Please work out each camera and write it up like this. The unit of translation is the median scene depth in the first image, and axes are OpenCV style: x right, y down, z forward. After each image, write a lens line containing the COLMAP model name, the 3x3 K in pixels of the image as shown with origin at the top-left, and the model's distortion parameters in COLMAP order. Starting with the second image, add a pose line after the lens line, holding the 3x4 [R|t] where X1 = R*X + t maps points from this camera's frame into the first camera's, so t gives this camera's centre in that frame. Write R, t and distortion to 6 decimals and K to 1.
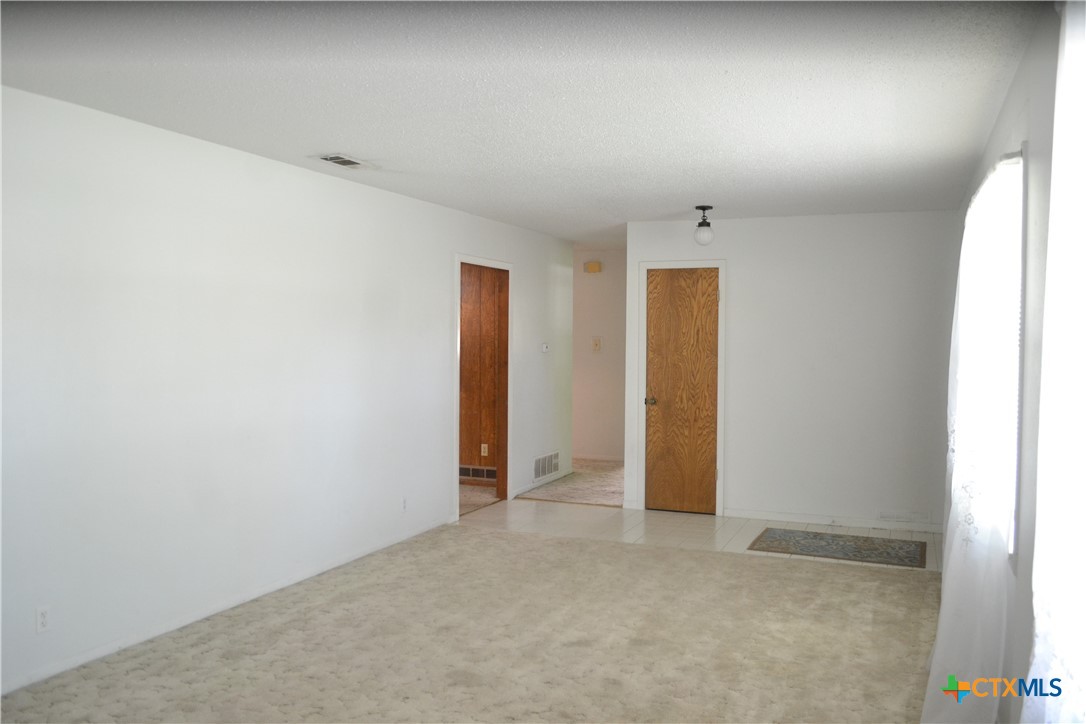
lens RADIAL K [[895.3, 0, 542.4], [0, 895.3, 368.9], [0, 0, 1]] dist [-0.076872, 0.010192]
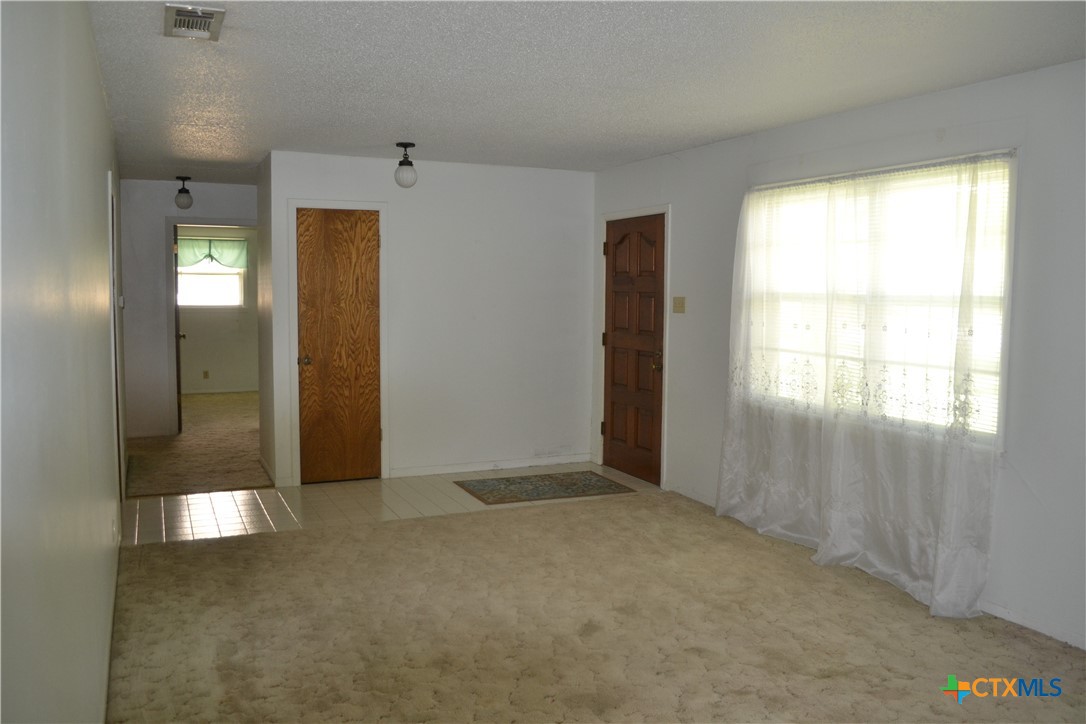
lens RADIAL K [[895.3, 0, 541.9], [0, 895.3, 354.4], [0, 0, 1]] dist [-0.076872, 0.010192]
pose [[0.664398, -0.057553, 0.745159, -0.378723], [0.025018, 0.998184, 0.054789, -0.011763], [-0.746960, -0.017759, 0.664632, 0.257985]]
